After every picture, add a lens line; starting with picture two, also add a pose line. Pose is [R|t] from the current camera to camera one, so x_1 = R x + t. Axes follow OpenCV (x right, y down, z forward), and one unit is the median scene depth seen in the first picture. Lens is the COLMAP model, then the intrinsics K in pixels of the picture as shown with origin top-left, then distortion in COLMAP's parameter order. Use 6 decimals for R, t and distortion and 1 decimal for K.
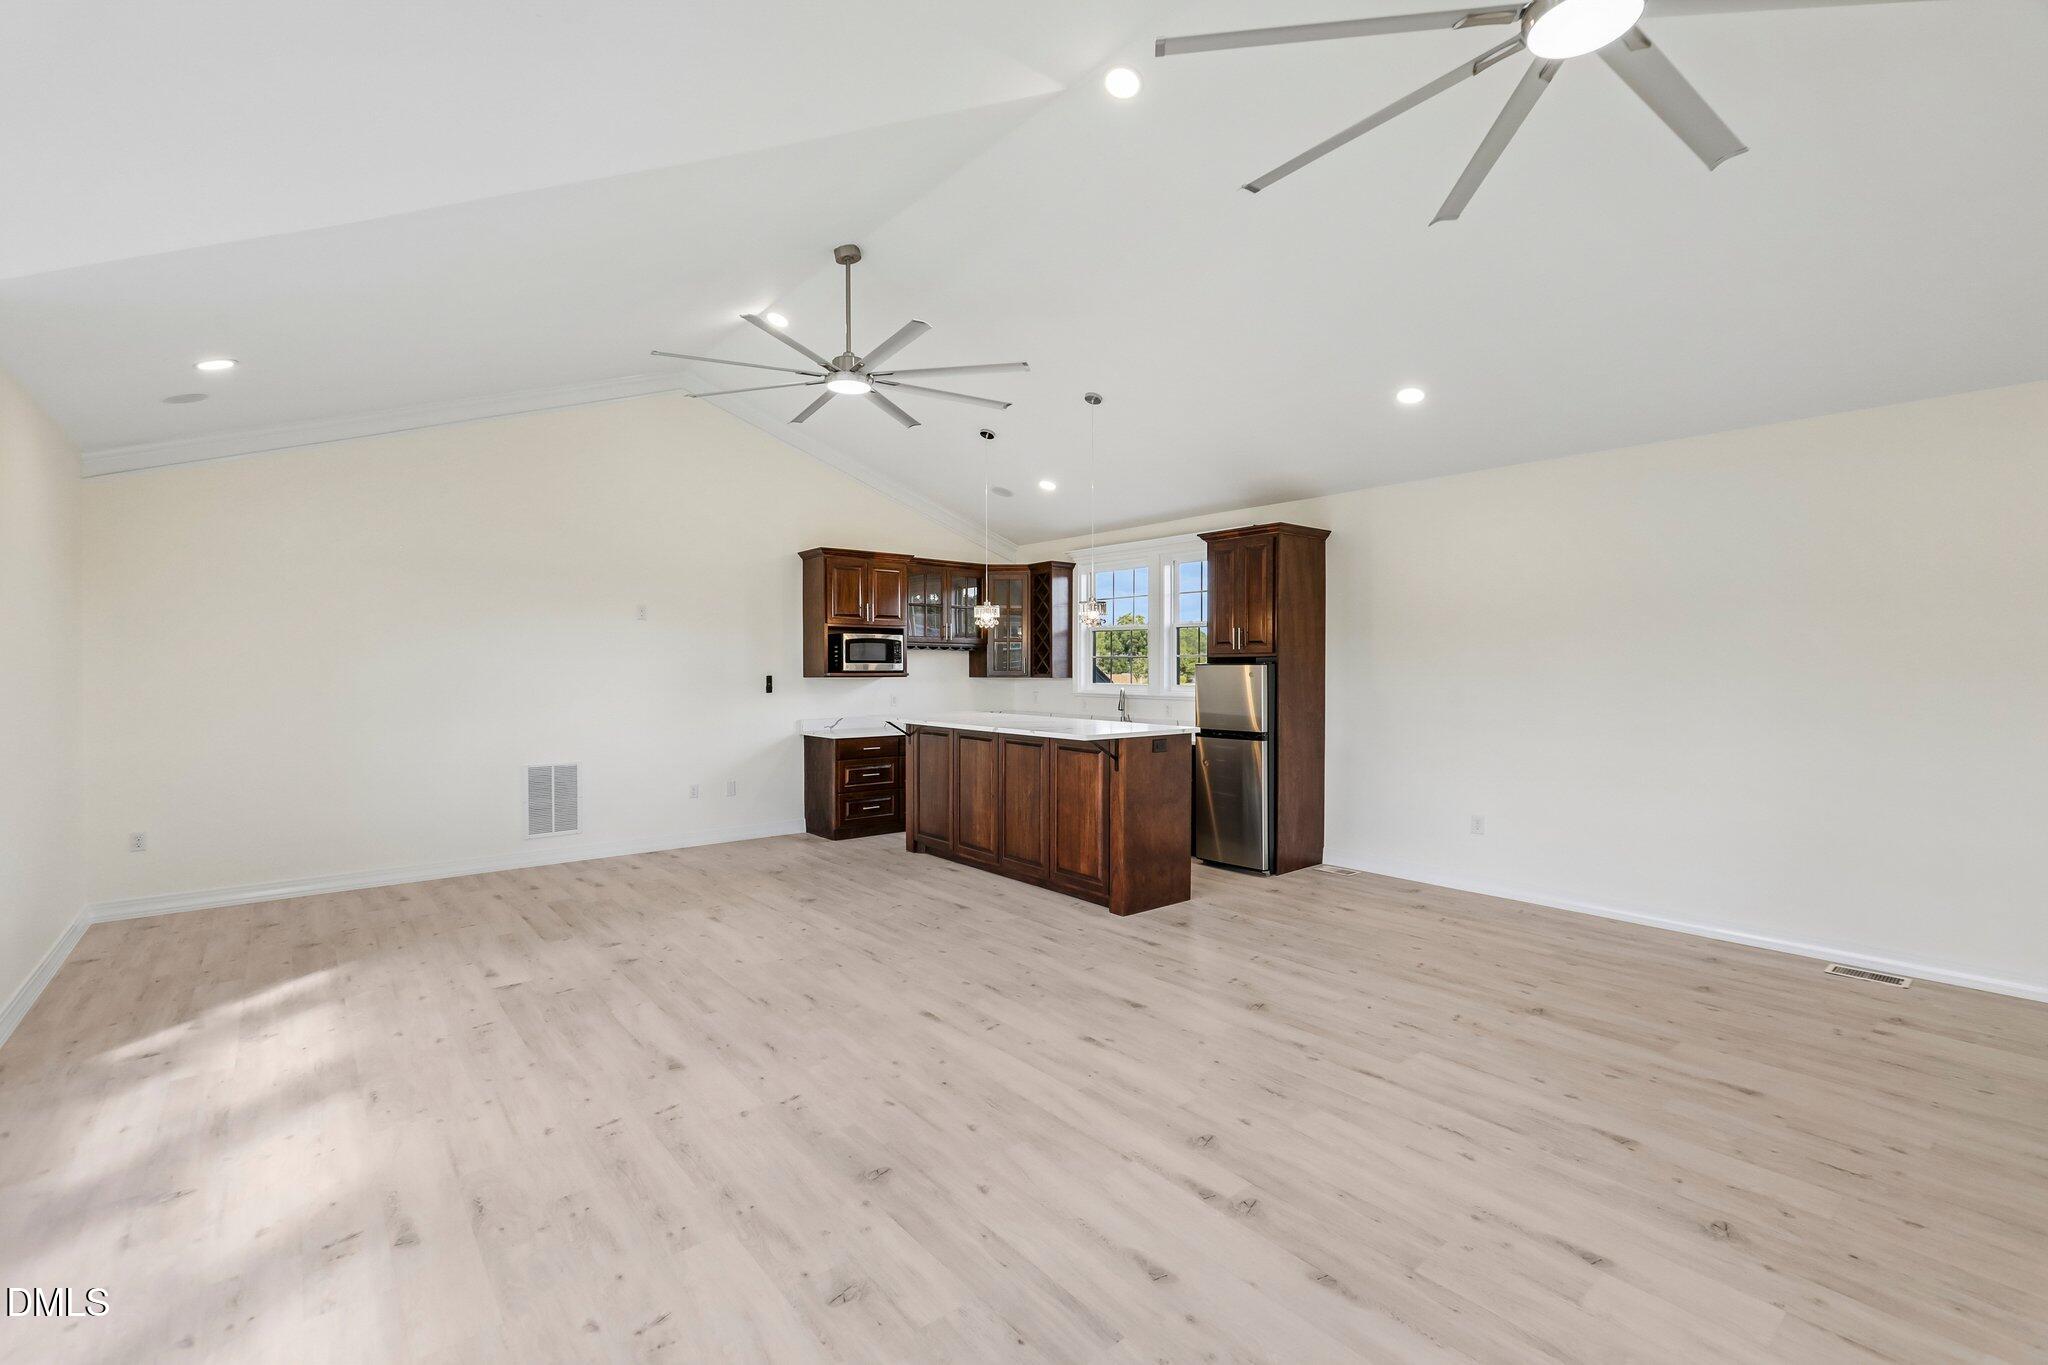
lens RADIAL K [[894.9, 0, 1018.7], [0, 894.9, 676.6], [0, 0, 1]] dist [-0.010571, 0.005232]
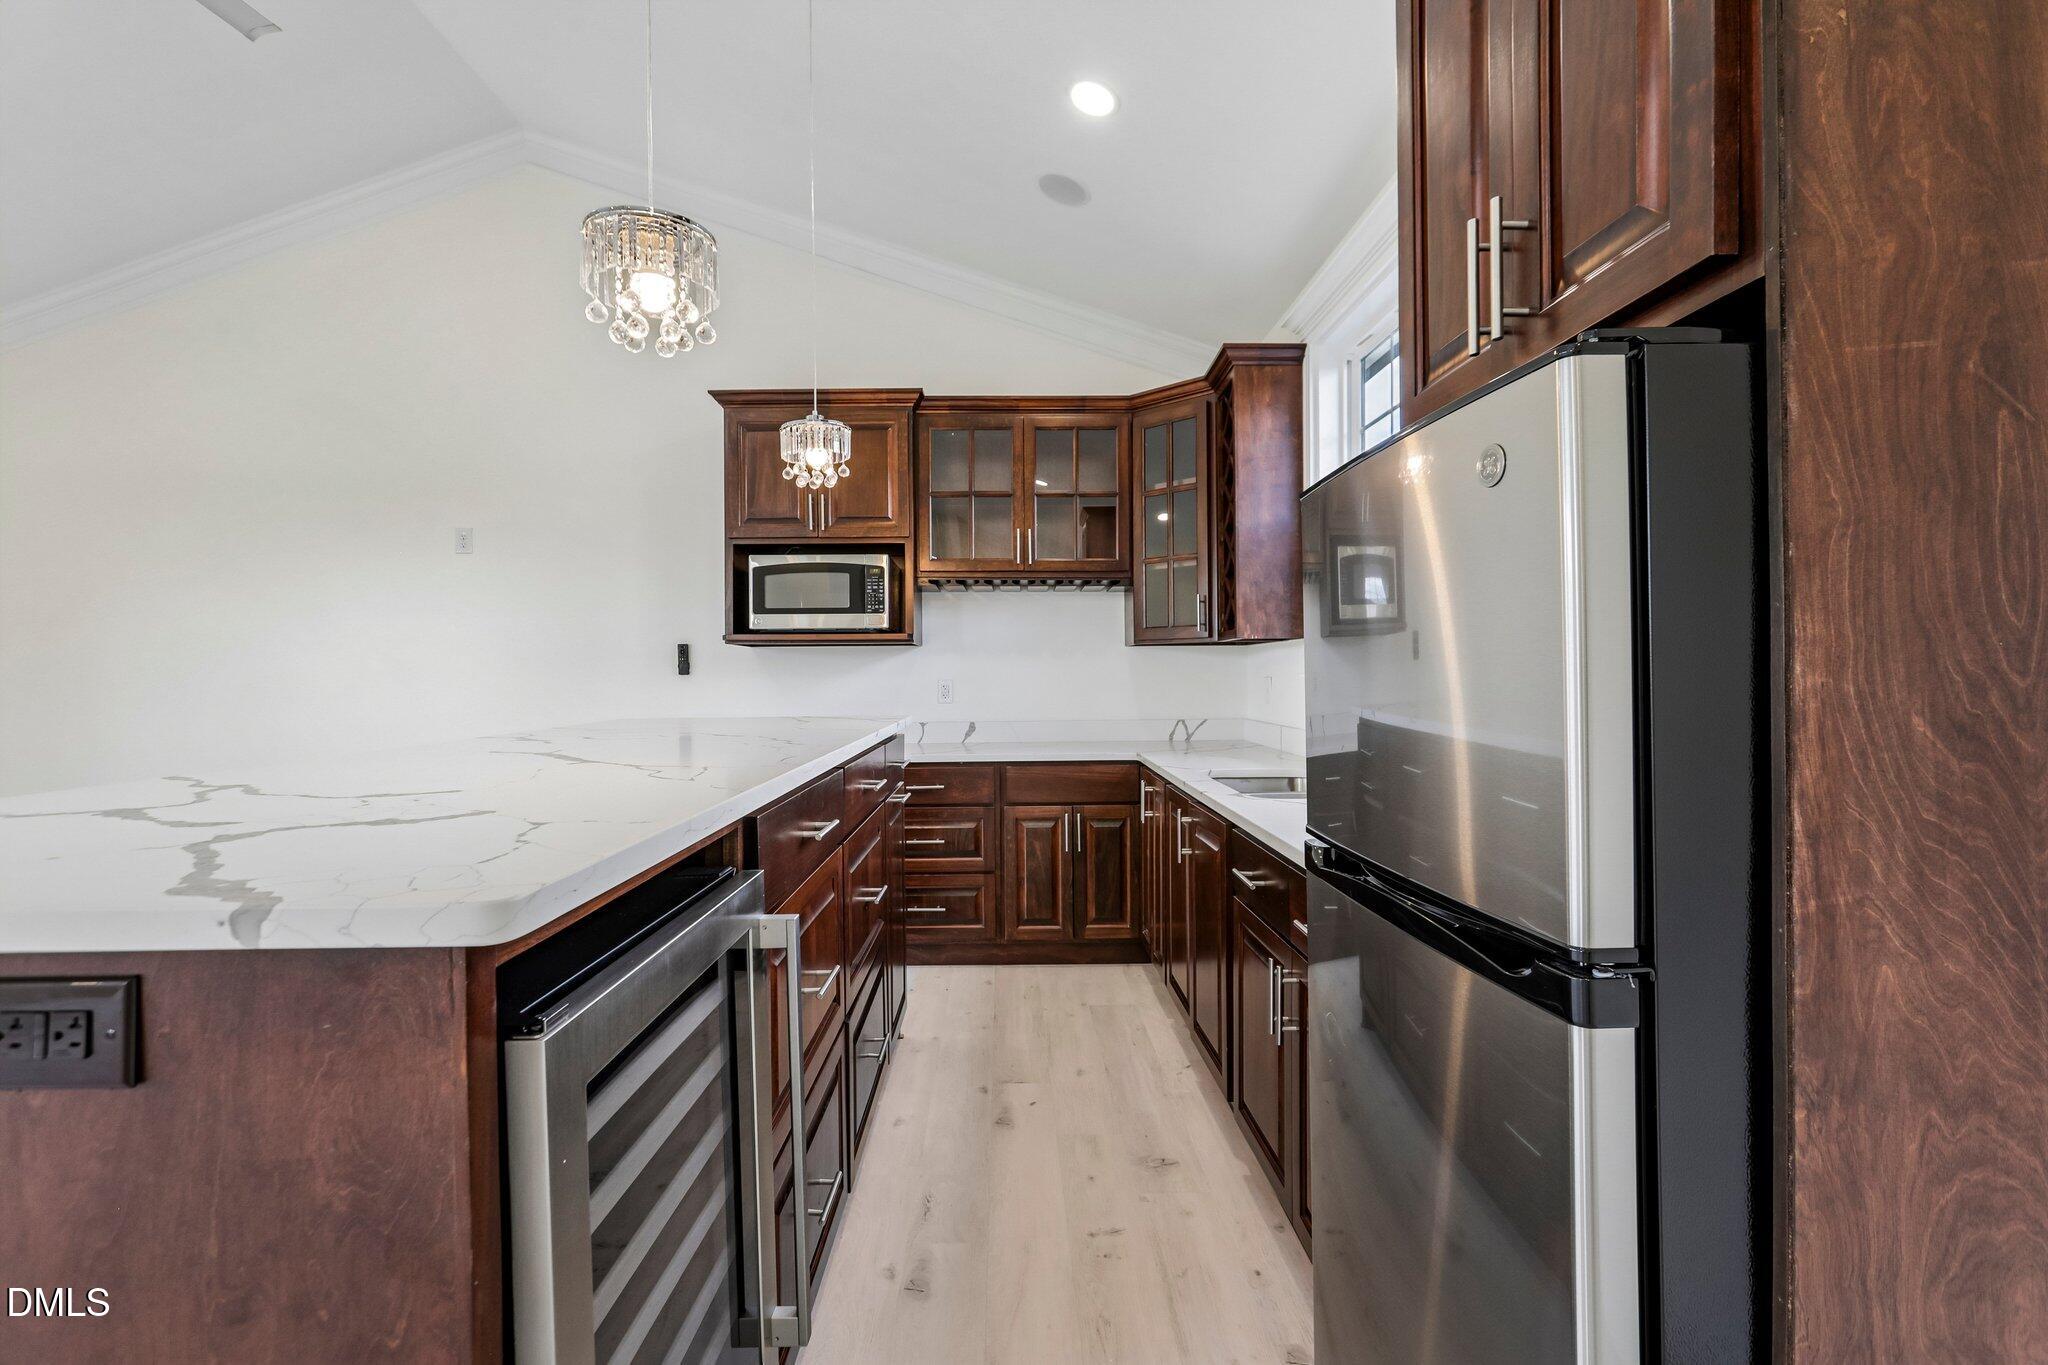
lens RADIAL K [[894.9, 0, 1016.7], [0, 894.9, 693.0], [0, 0, 1]] dist [-0.010571, 0.005232]
pose [[0.787656, 0.007231, -0.616072, 0.228186], [0.000823, 0.999918, 0.012789, 0.022466], [0.616114, -0.010580, 0.787586, 0.690066]]
